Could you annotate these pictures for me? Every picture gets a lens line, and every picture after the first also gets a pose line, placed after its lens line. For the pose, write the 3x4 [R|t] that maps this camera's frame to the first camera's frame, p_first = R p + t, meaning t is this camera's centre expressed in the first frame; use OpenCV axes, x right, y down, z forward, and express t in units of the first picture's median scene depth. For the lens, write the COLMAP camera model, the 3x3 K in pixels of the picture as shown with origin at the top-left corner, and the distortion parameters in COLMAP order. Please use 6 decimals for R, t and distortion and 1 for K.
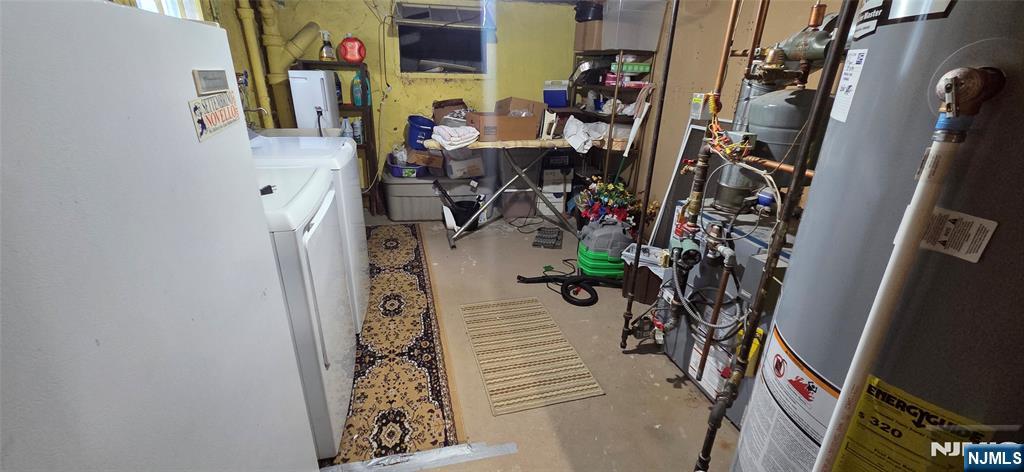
lens RADIAL K [[421.1, 0, 514.4], [0, 421.1, 238.6], [0, 0, 1]] dist [0.002846, 0.000423]
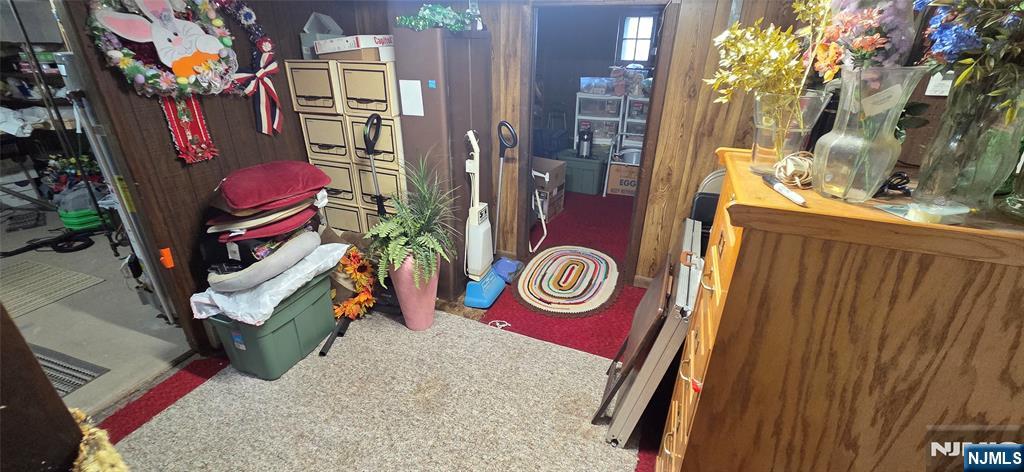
lens RADIAL K [[421.1, 0, 512.7], [0, 421.1, 233.8], [0, 0, 1]] dist [0.002846, 0.000423]
pose [[0.584269, -0.357585, 0.728535, 0.009482], [0.304202, 0.928743, 0.211889, 0.186098], [-0.752390, 0.097821, 0.651414, -0.659117]]
